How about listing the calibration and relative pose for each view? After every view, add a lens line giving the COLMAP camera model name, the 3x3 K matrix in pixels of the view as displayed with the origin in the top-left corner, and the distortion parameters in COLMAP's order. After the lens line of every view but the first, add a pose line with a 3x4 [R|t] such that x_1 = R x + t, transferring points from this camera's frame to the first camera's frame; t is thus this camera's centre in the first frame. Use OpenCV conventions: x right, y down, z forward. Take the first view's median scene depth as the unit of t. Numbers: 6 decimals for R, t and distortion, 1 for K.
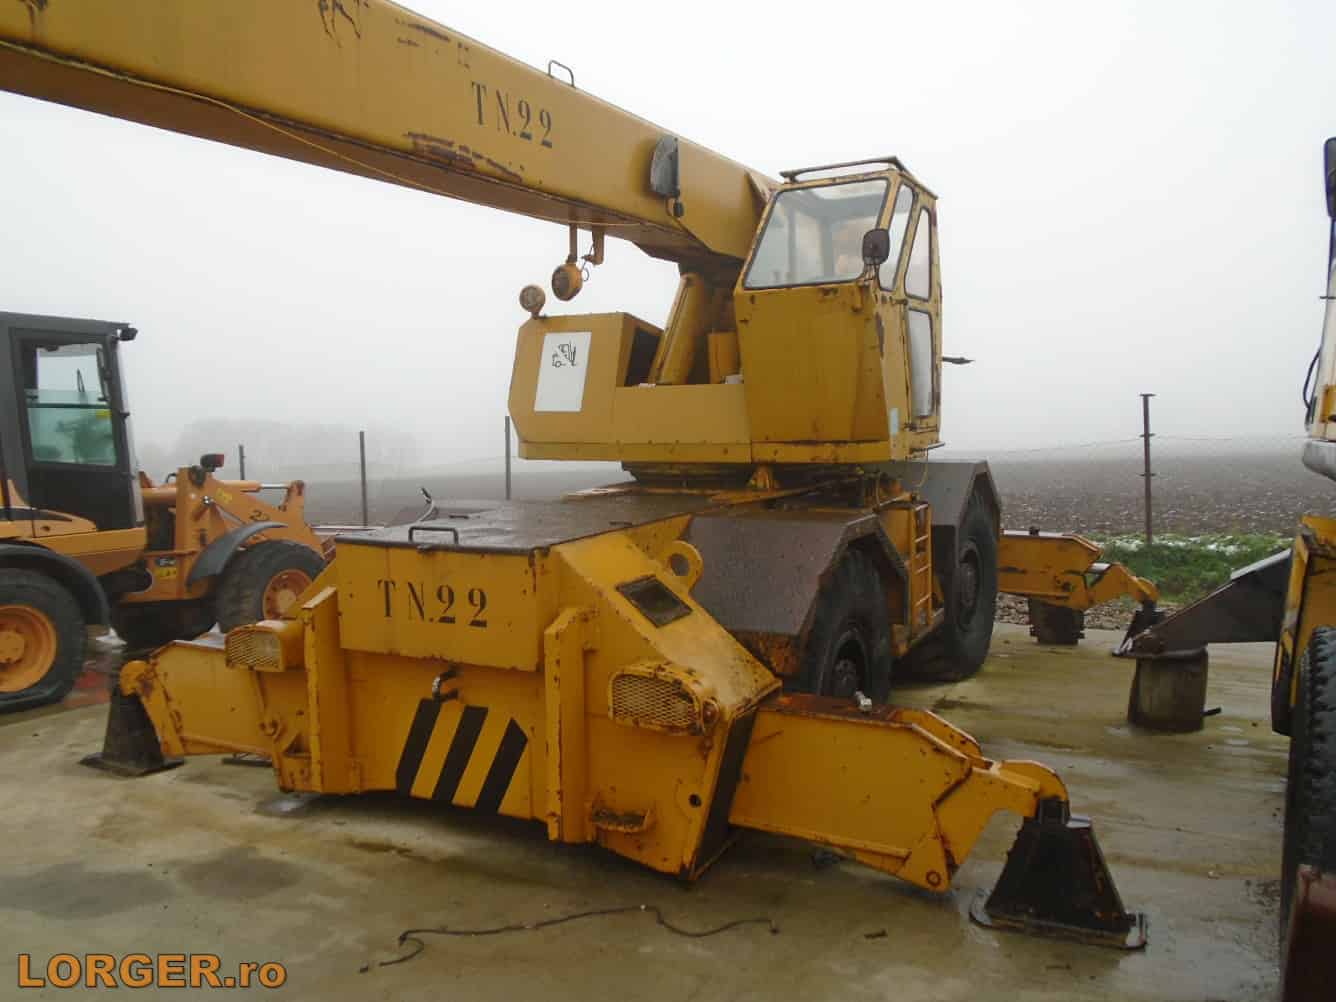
lens RADIAL K [[1039.5, 0, 668.9], [0, 1039.5, 496.2], [0, 0, 1]] dist [-0.004362, -0.000770]
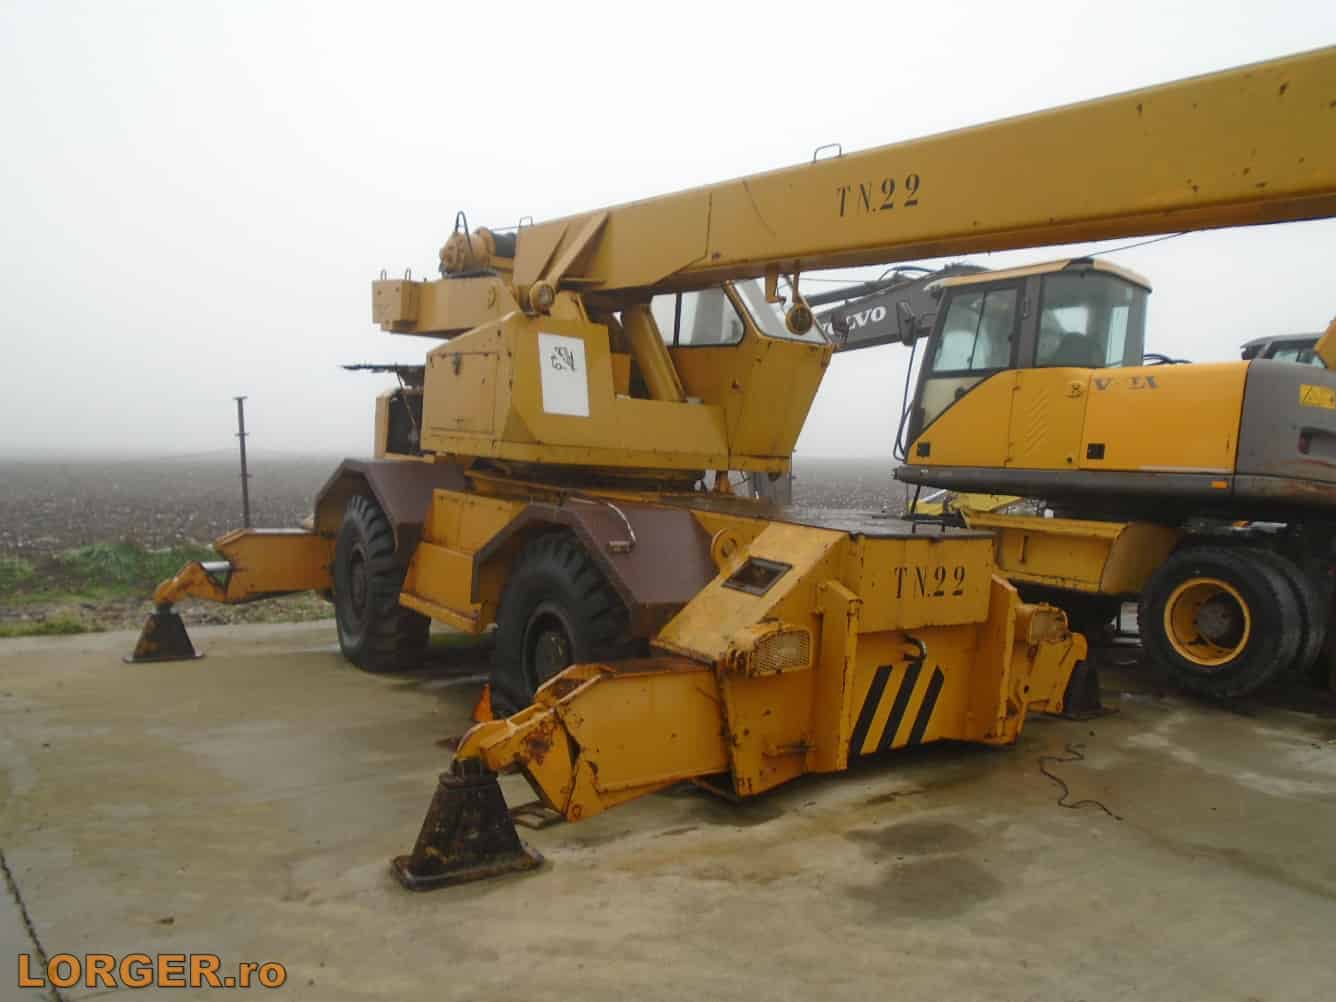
lens RADIAL K [[1039.5, 0, 669.1], [0, 1039.5, 507.2], [0, 0, 1]] dist [-0.004362, -0.000770]
pose [[0.428256, -0.011319, 0.903587, -1.451556], [0.009319, 0.999924, 0.008109, -0.000126], [-0.903610, 0.004948, 0.428328, 0.727304]]
